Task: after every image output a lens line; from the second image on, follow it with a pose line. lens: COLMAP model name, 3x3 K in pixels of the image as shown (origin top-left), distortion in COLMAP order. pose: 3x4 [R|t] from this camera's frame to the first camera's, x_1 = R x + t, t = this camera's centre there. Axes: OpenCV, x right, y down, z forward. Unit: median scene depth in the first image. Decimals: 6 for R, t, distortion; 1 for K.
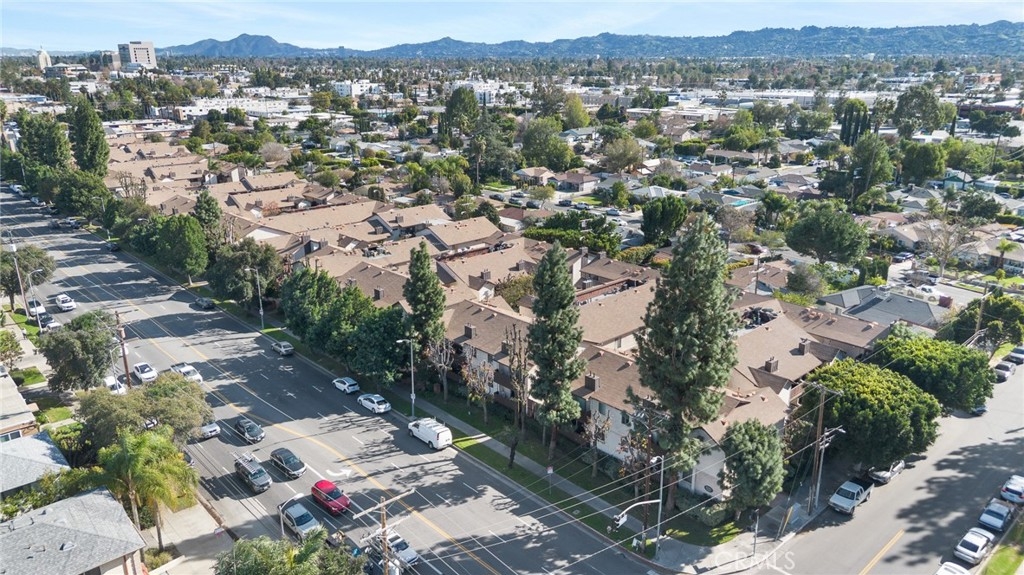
lens RADIAL K [[723.8, 0, 512.0], [0, 723.8, 287.5], [0, 0, 1]] dist [0.049887, -0.039014]
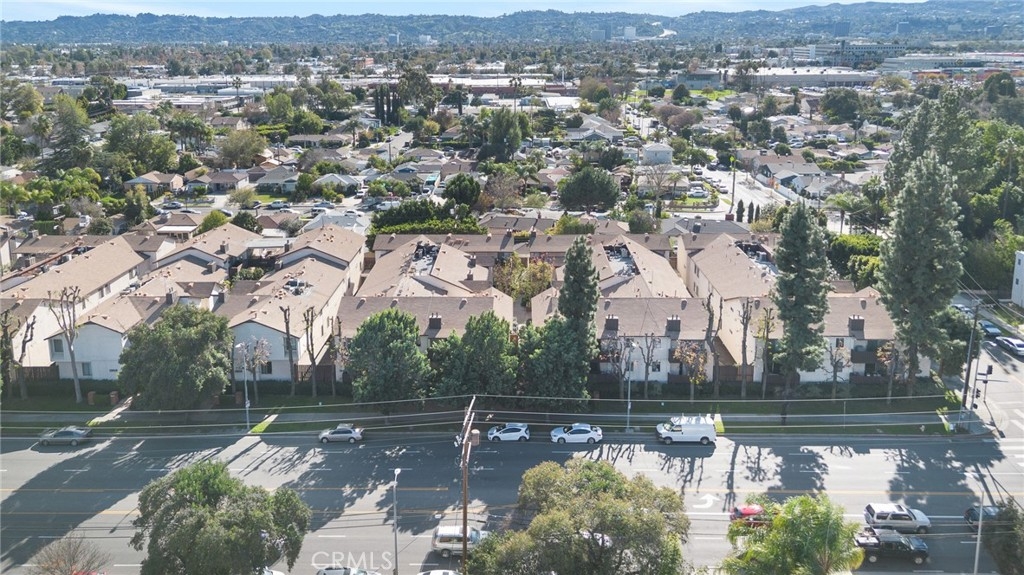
lens RADIAL K [[723.8, 0, 512.0], [0, 723.8, 287.5], [0, 0, 1]] dist [0.049887, -0.039014]
pose [[0.691681, -0.234392, 0.683109, -0.886117], [0.224378, 0.968804, 0.105228, -0.125746], [-0.686464, 0.080490, 0.722696, 0.498216]]
